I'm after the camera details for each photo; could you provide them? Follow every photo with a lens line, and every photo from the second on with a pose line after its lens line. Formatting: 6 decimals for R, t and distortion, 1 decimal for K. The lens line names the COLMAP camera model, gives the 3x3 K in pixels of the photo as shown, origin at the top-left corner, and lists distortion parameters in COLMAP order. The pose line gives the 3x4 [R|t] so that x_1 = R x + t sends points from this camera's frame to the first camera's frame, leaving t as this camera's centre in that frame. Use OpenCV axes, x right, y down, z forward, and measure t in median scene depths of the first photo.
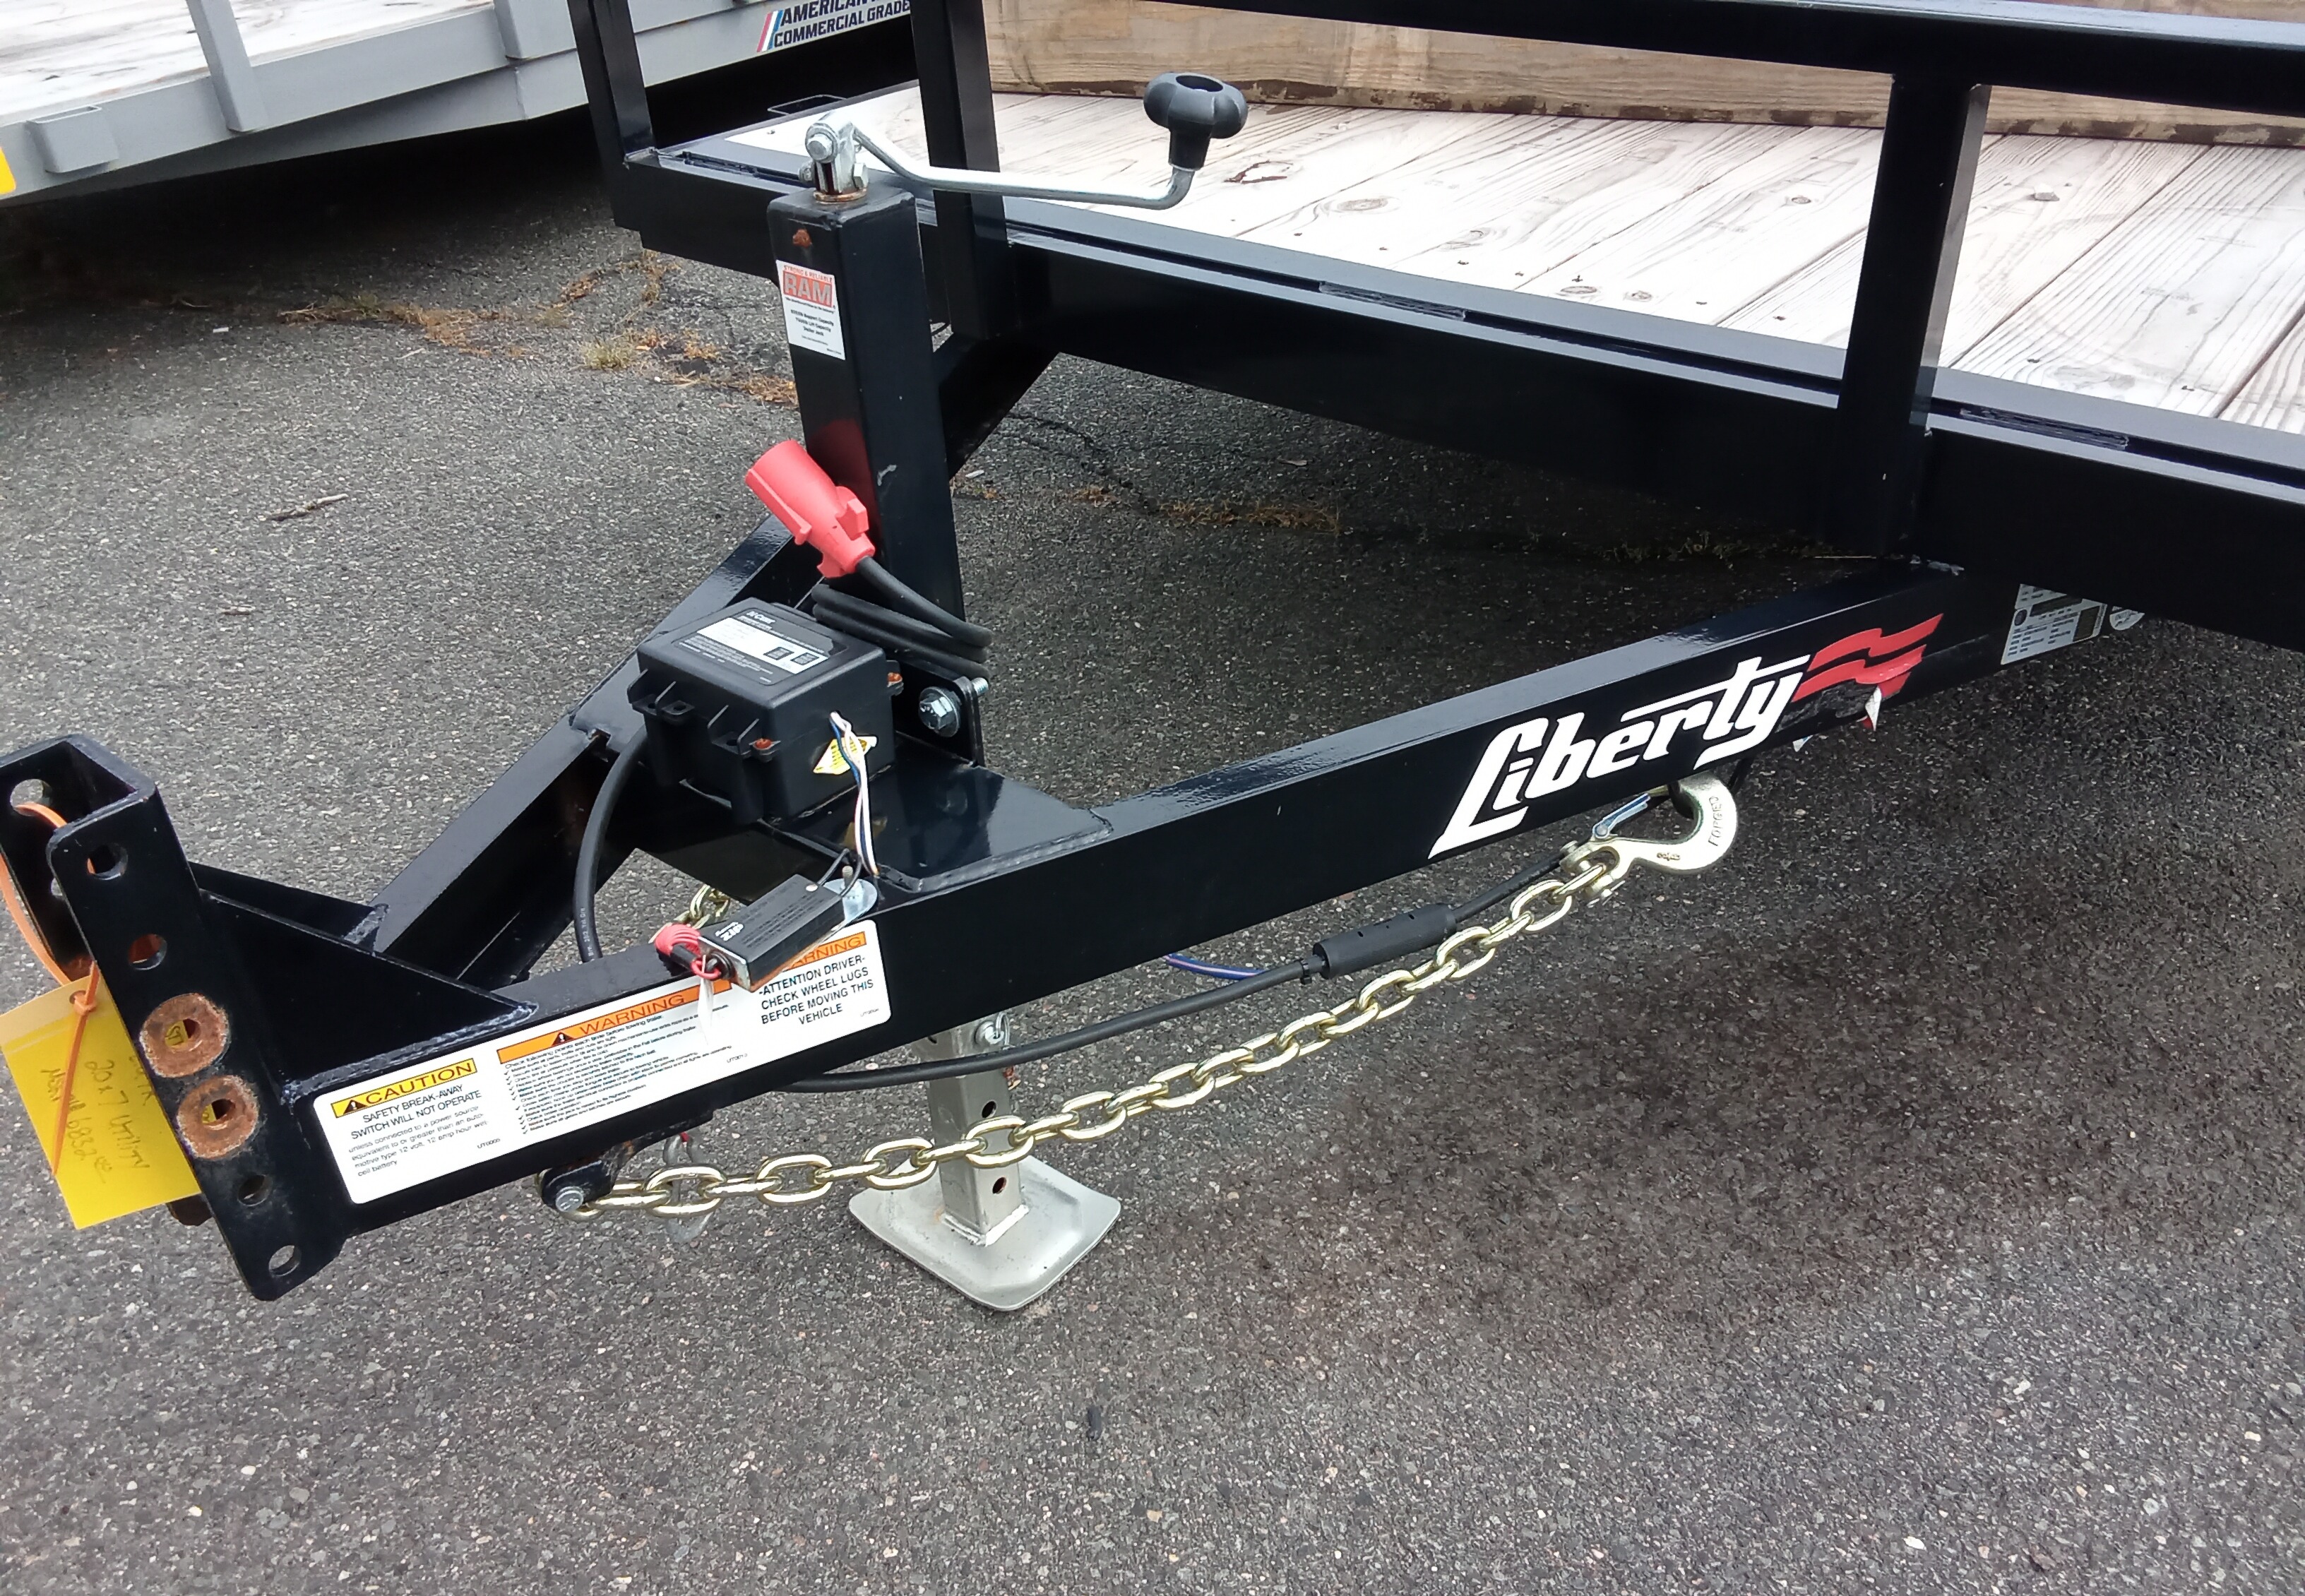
lens RADIAL K [[1781.8, 0, 1159.5], [0, 1781.8, 833.9], [0, 0, 1]] dist [-0.004164, -0.005147]
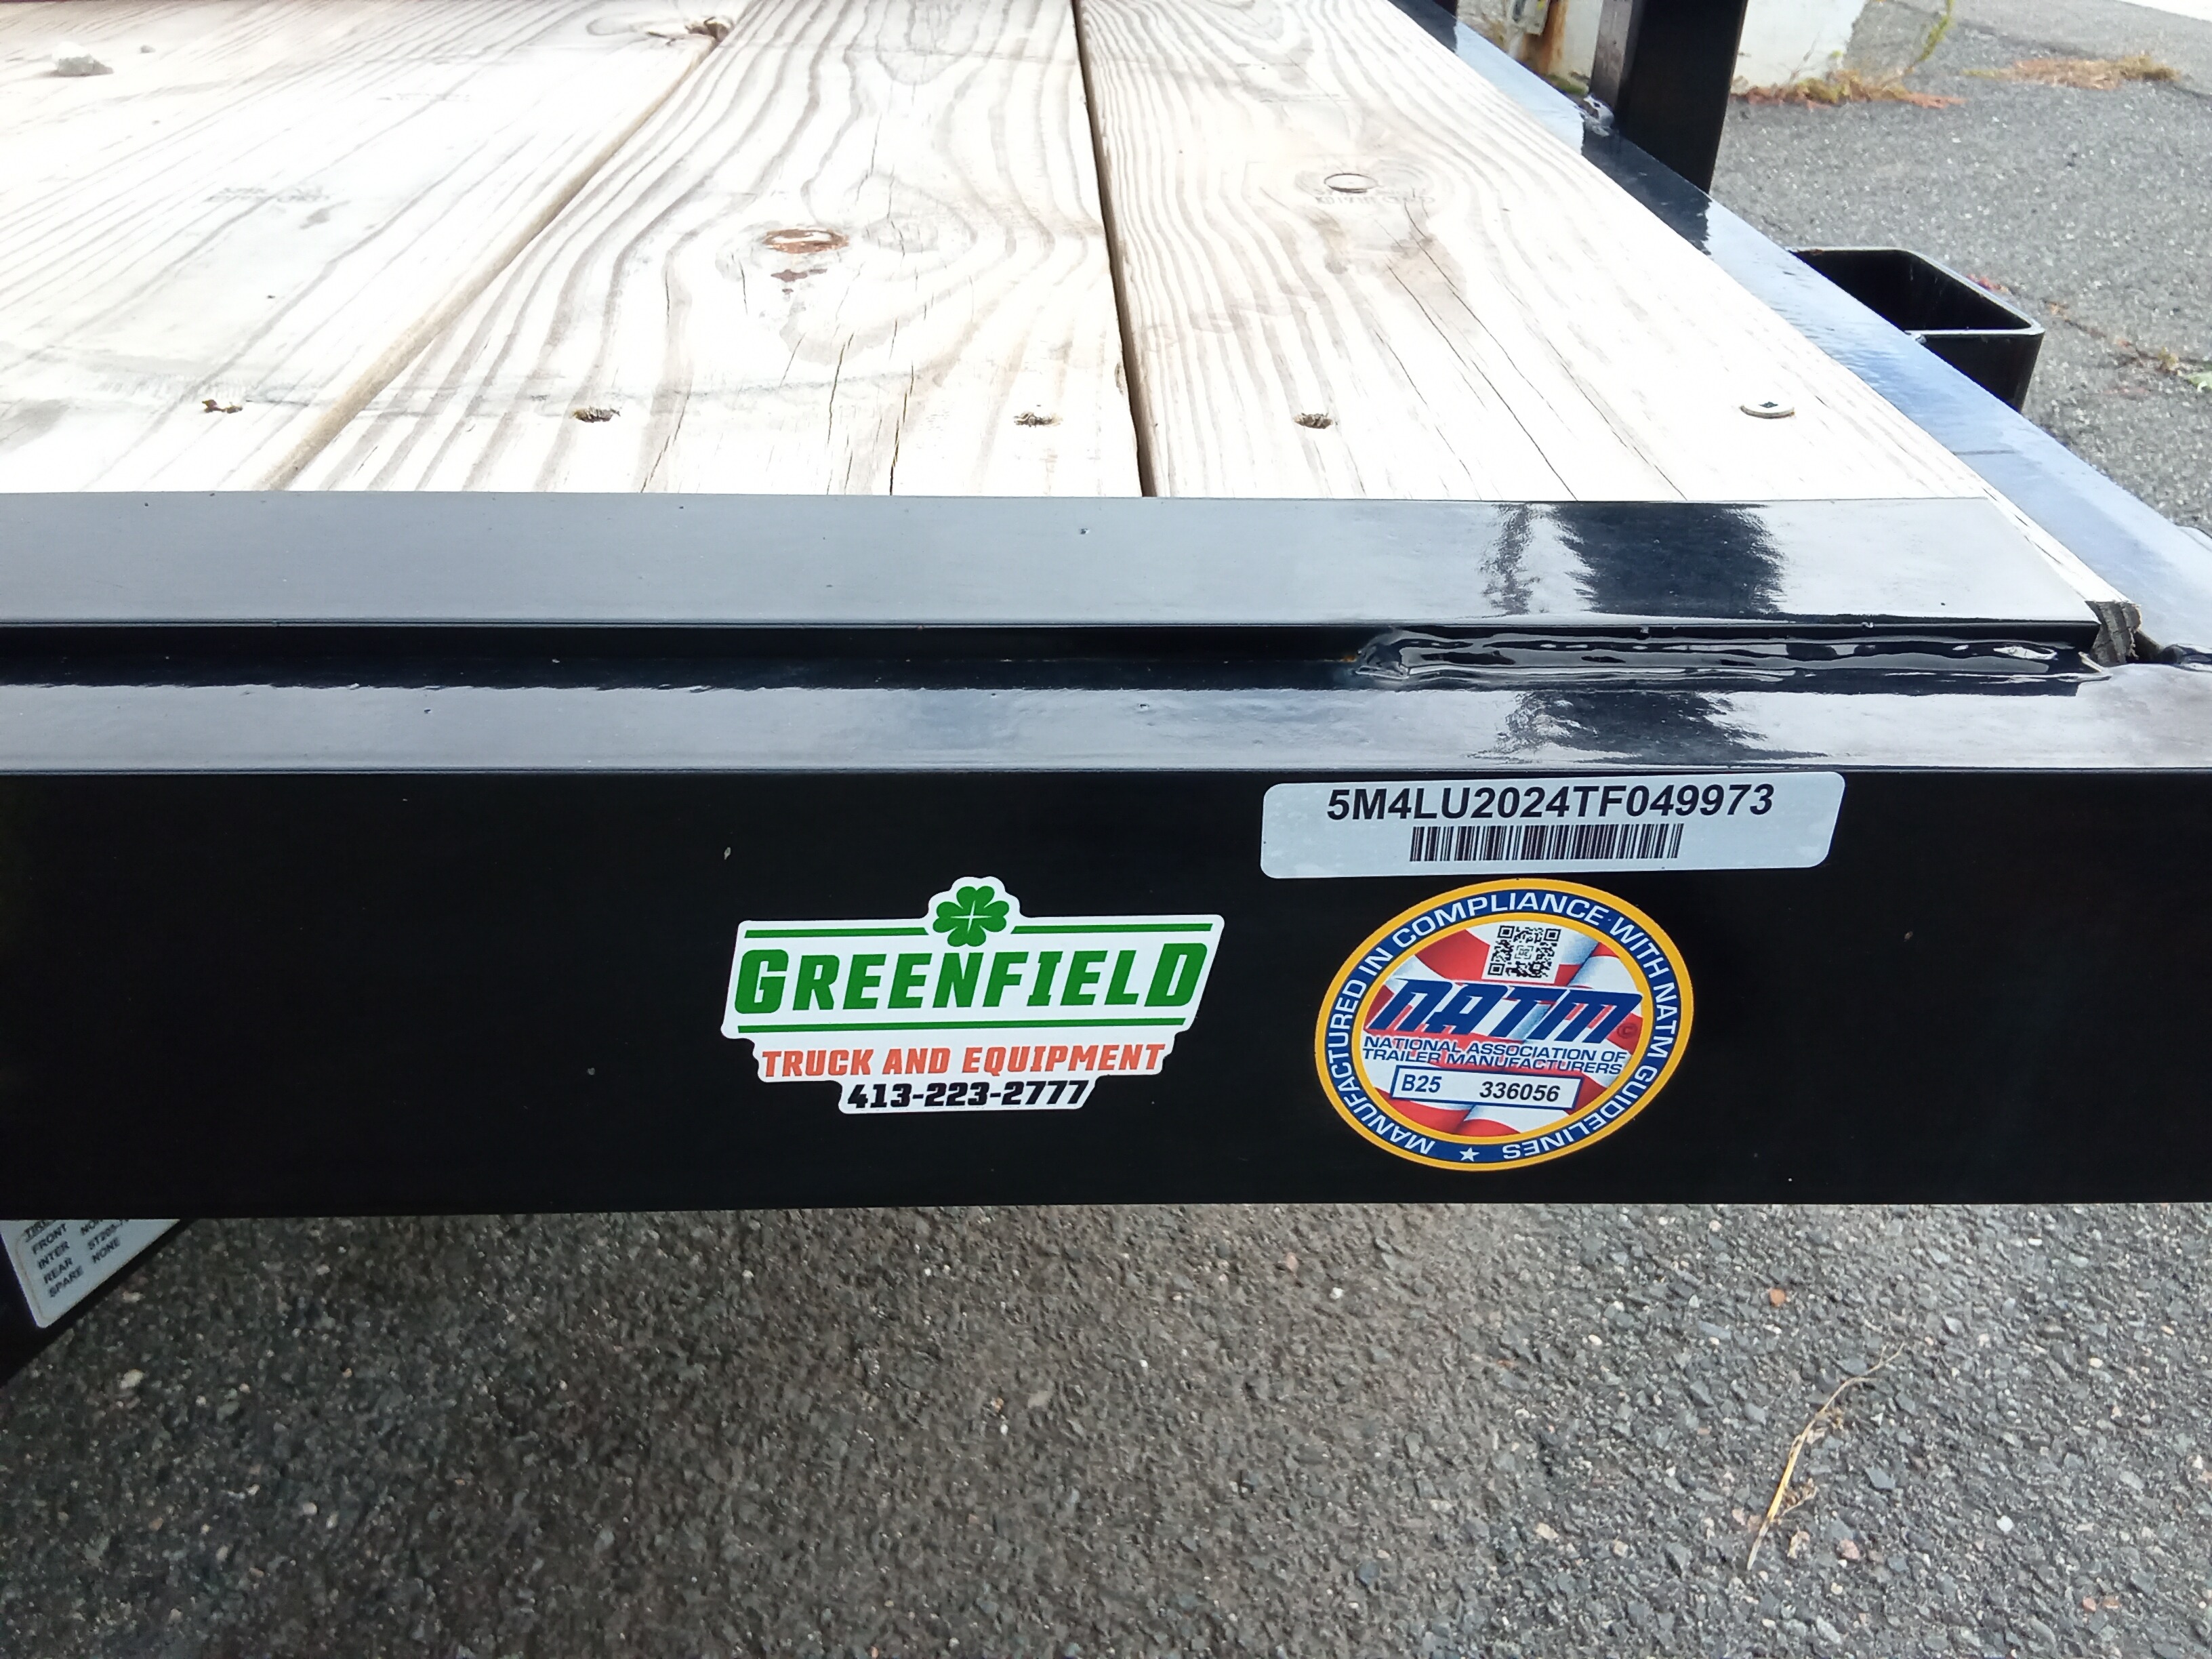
lens RADIAL K [[1758.5, 0, 1106.0], [0, 1758.5, 829.5], [0, 0, 1]] dist [-0.001320, -0.001895]
pose [[0.752280, -0.309174, 0.581795, 0.442419], [0.331734, 0.940701, 0.070958, -0.133261], [-0.569234, 0.139621, 0.810234, 0.595776]]
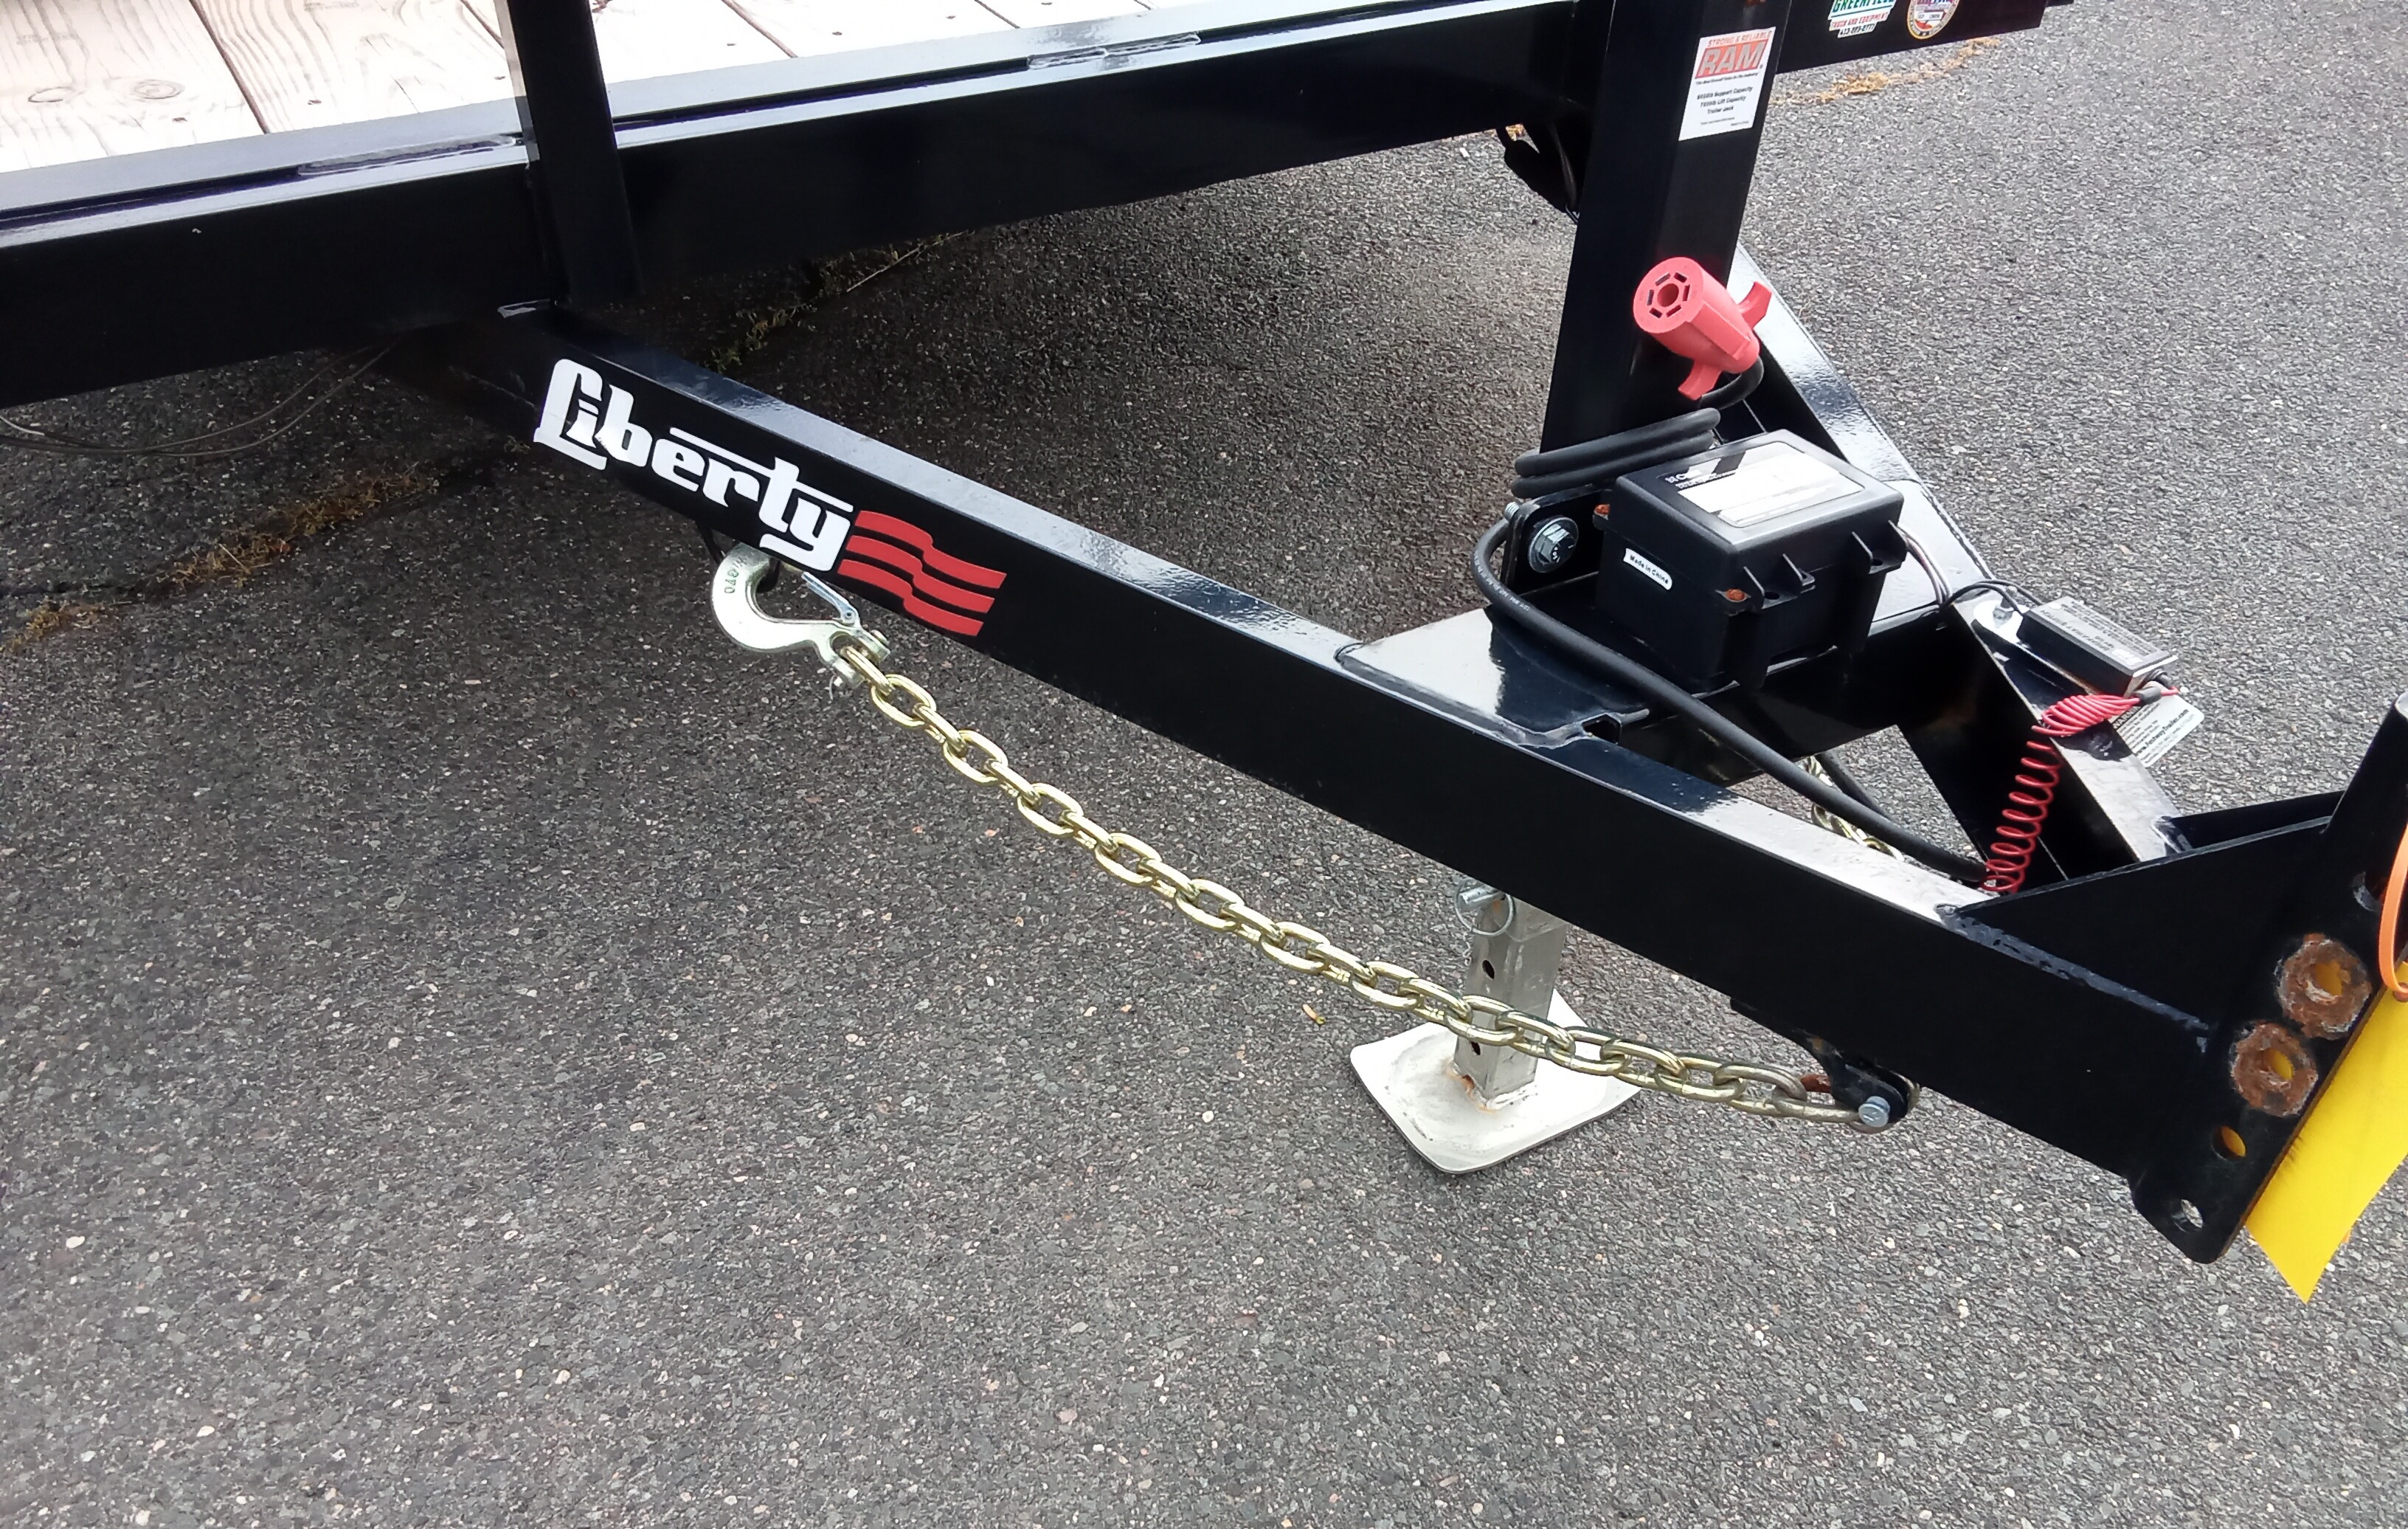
lens RADIAL K [[1932.8, 0, 1207.6], [0, 1932.8, 887.4], [0, 0, 1]] dist [0.037531, 0.000493]
pose [[0.350645, -0.568959, 0.743864, -0.884815], [0.477973, 0.791779, 0.380300, -0.338854], [-0.805351, 0.222196, 0.549581, 0.555163]]
